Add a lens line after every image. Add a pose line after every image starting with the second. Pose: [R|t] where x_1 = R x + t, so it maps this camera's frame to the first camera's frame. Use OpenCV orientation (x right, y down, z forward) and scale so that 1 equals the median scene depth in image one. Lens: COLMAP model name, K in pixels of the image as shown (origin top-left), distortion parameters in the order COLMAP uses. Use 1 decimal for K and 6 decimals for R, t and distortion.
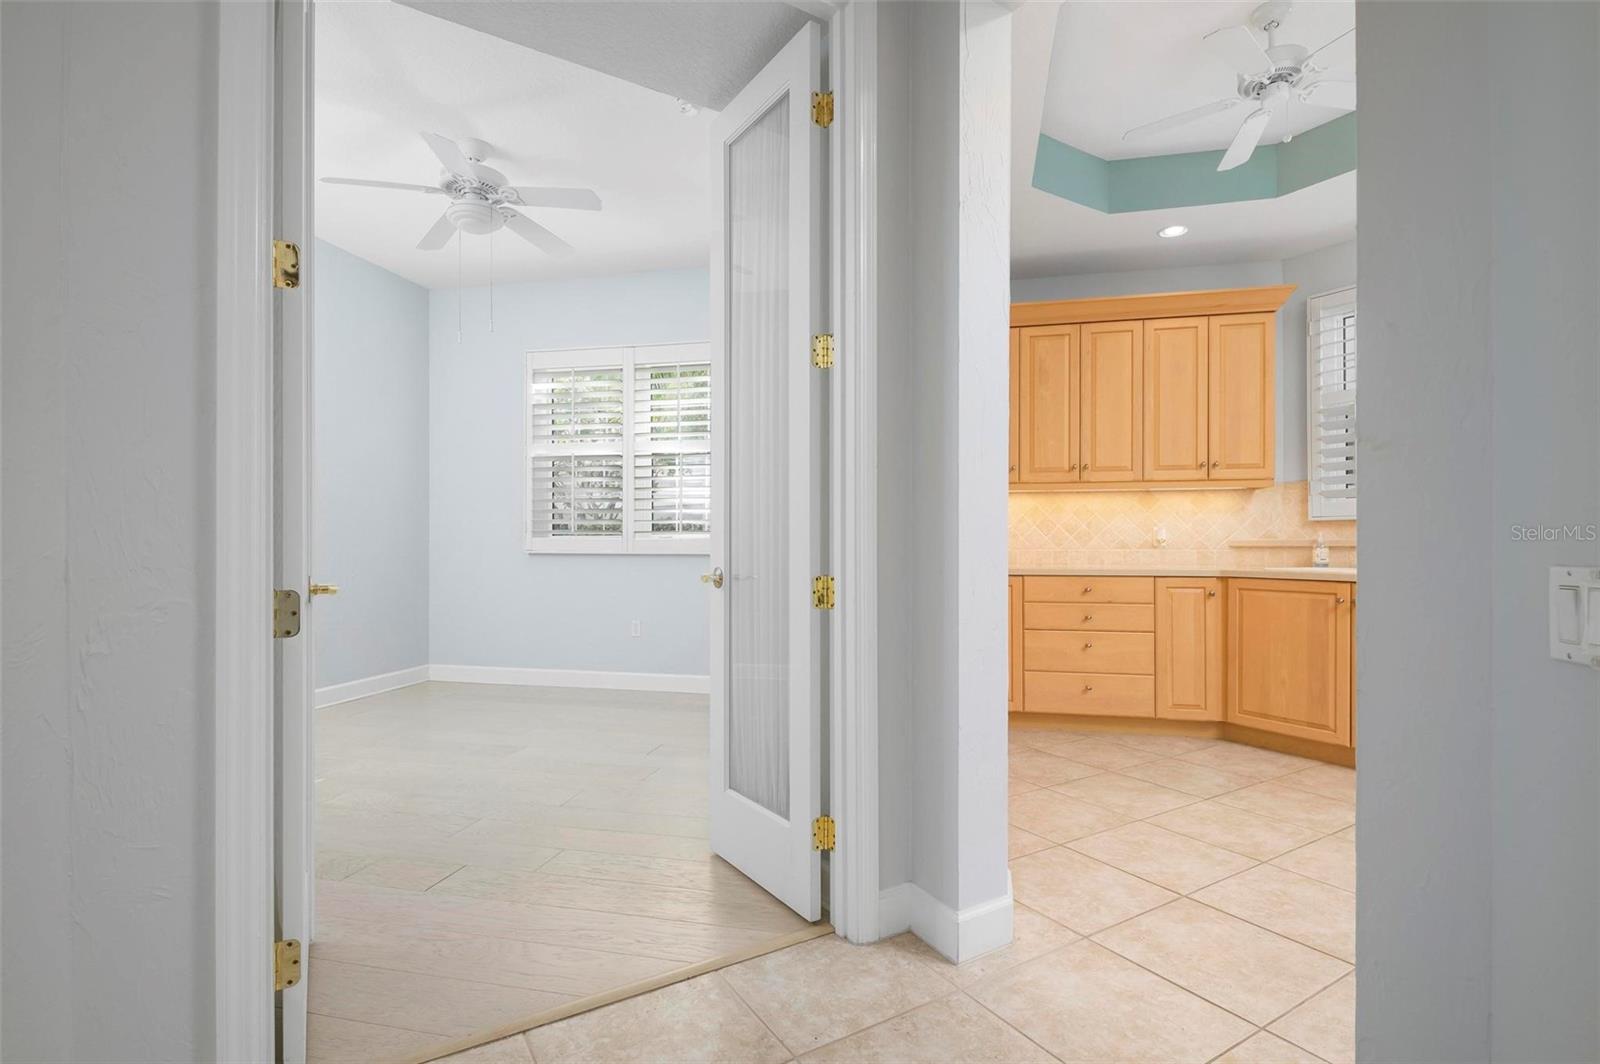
lens RADIAL K [[802.7, 0, 807.1], [0, 802.7, 540.2], [0, 0, 1]] dist [0.000837, -0.000183]
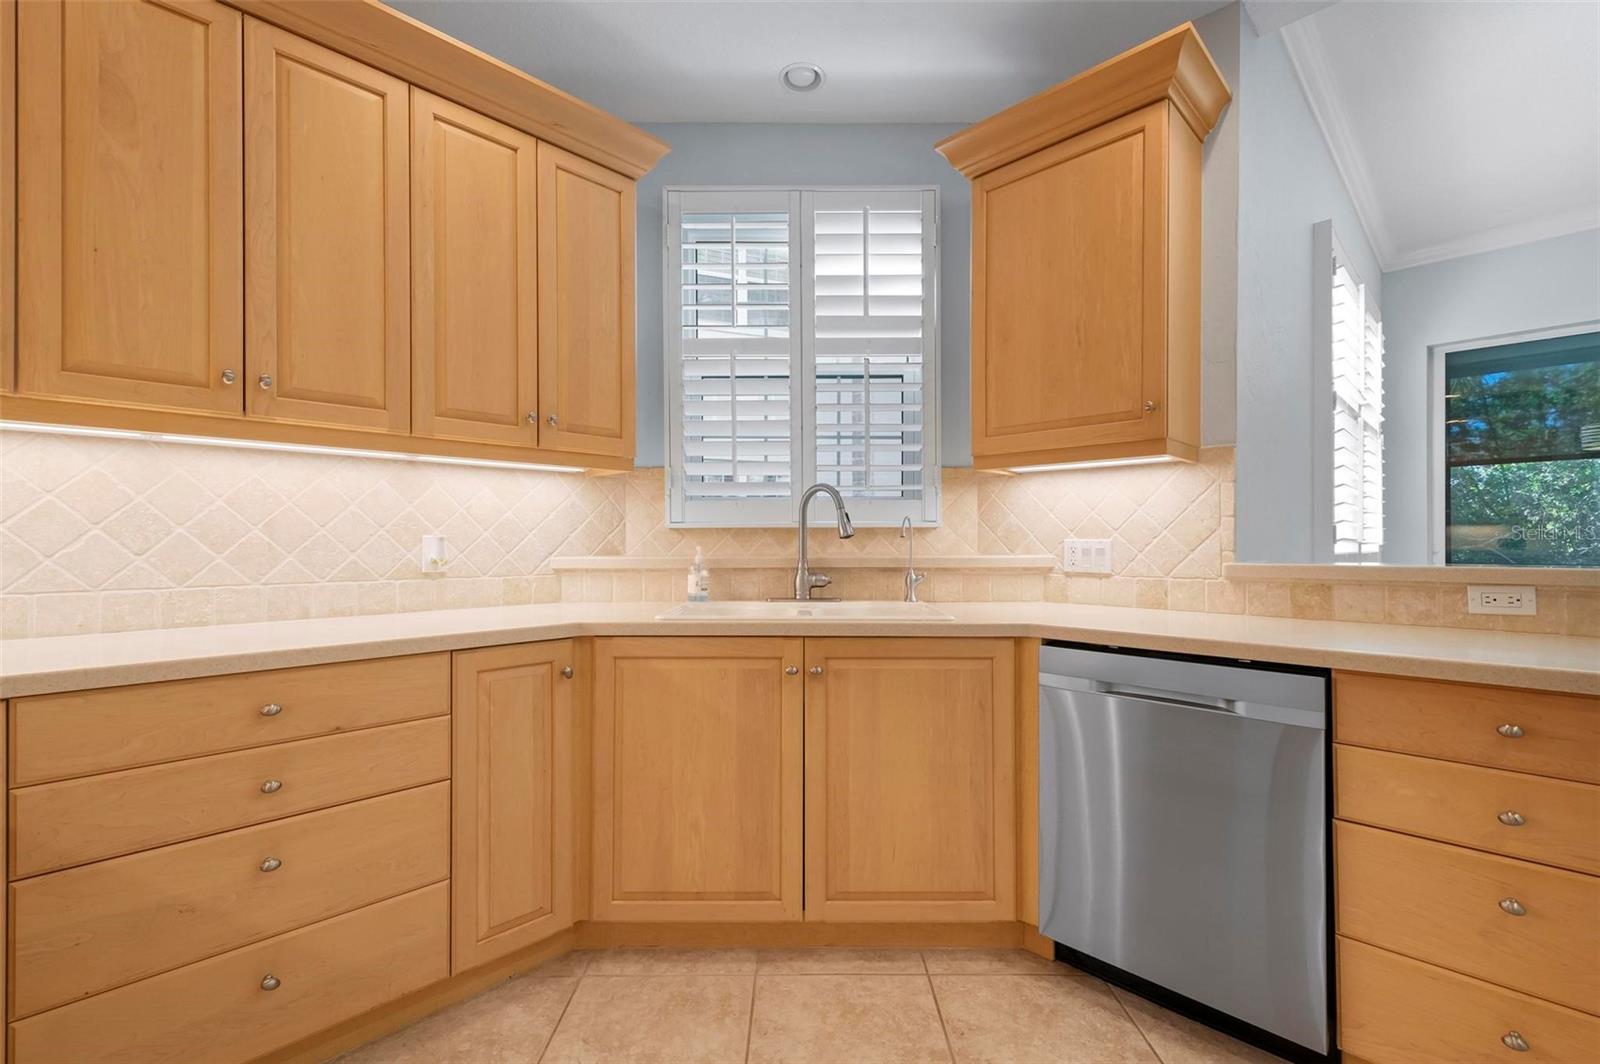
lens RADIAL K [[712.9, 0, 796.5], [0, 712.9, 544.8], [0, 0, 1]] dist [0.014080, -0.000180]
pose [[0.556587, 0.001759, 0.830788, 0.214670], [-0.000135, 0.999998, -0.002028, -0.011134], [-0.830790, 0.001017, 0.556586, 0.628267]]
